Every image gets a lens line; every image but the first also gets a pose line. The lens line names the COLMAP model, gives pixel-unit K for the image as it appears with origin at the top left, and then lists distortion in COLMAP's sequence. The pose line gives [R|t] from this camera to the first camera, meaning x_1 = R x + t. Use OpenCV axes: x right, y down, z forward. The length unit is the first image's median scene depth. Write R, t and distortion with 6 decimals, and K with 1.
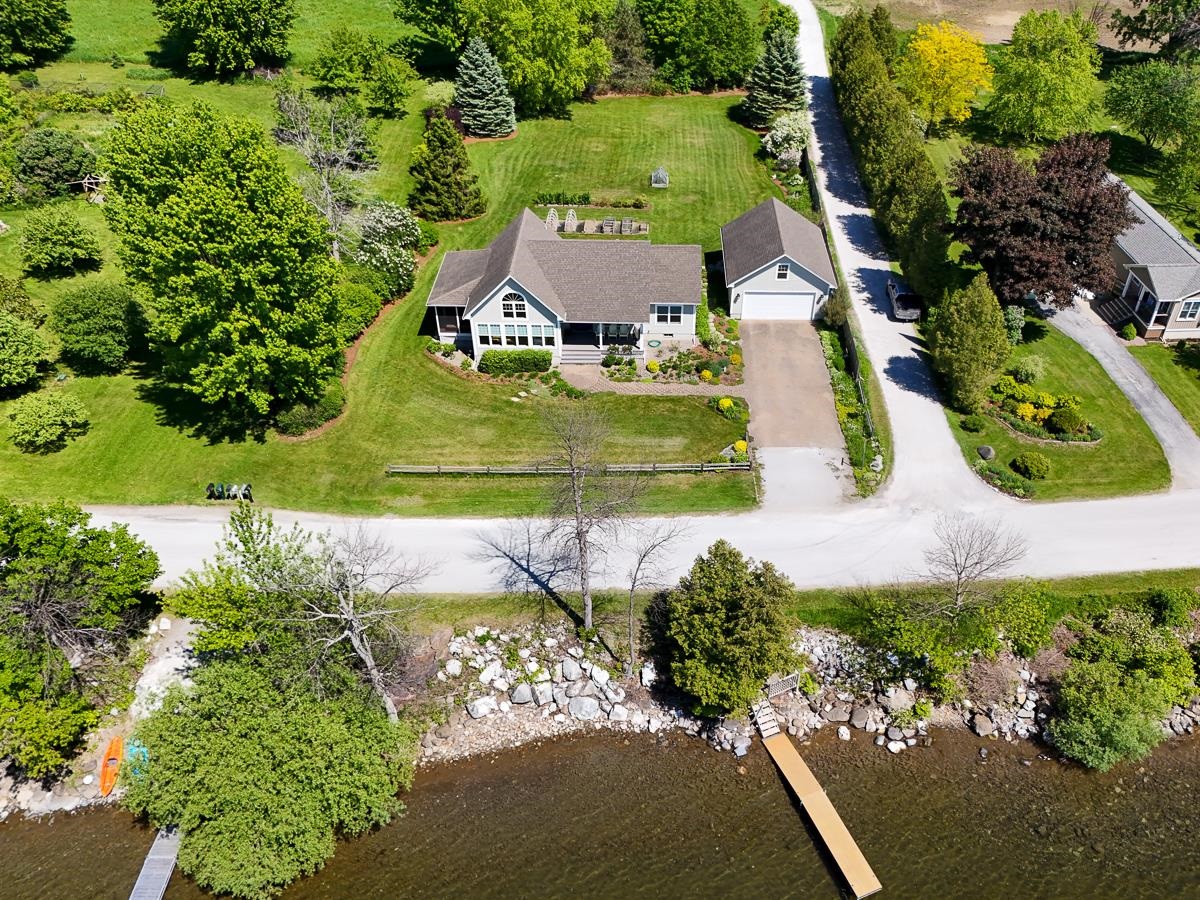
lens RADIAL K [[918.5, 0, 657.9], [0, 918.5, 417.3], [0, 0, 1]] dist [0.049395, -0.045562]
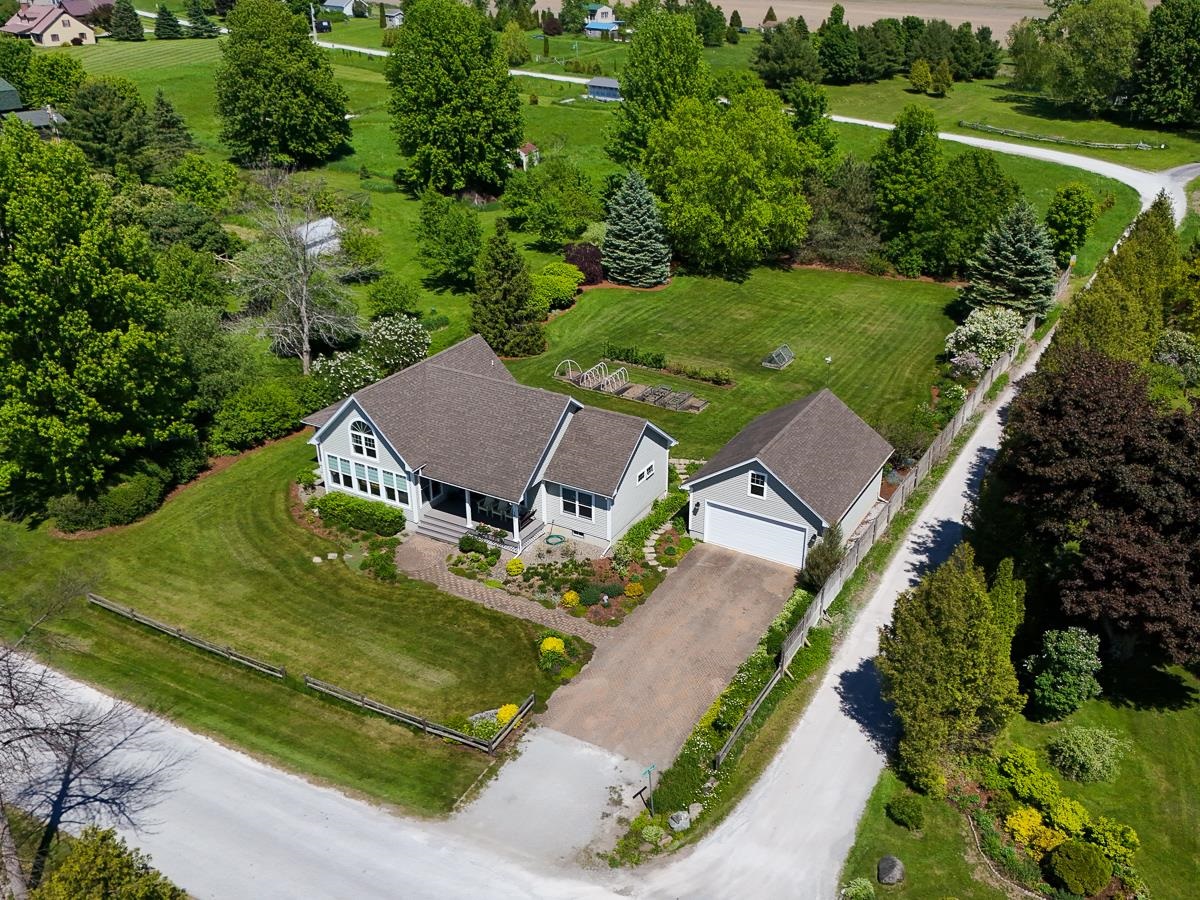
lens RADIAL K [[1022.1, 0, 656.2], [0, 1022.1, 448.5], [0, 0, 1]] dist [0.101061, -0.128871]
pose [[0.888514, 0.205209, -0.410404, 0.365039], [-0.283166, 0.949014, -0.138523, -0.059172], [0.361053, 0.239292, 0.901321, 0.300123]]
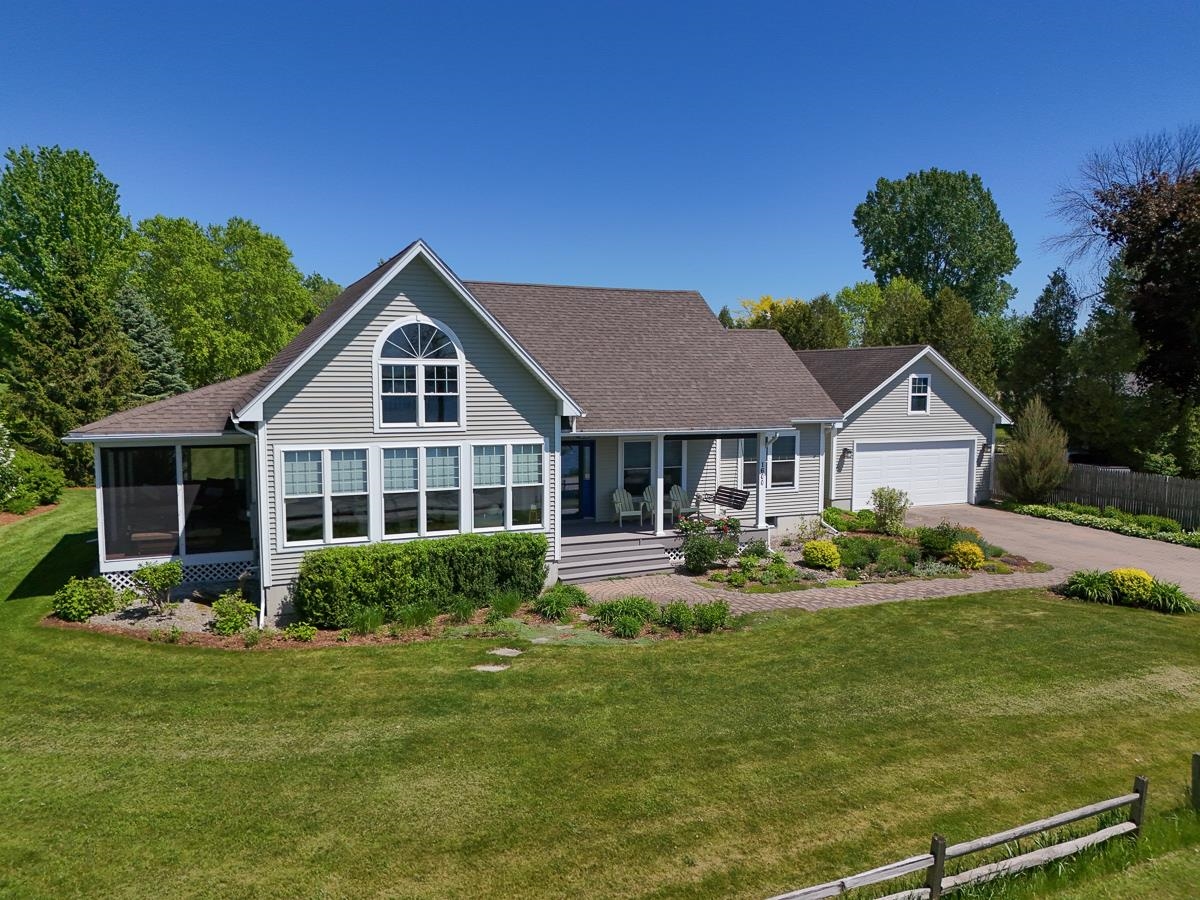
lens RADIAL K [[860.4, 0, 604.1], [0, 860.4, 477.9], [0, 0, 1]] dist [0.084891, -0.095947]
pose [[0.920293, -0.057219, 0.387023, -0.192225], [0.241426, 0.861486, -0.446717, 0.042353], [-0.307854, 0.504548, 0.806634, 0.701603]]
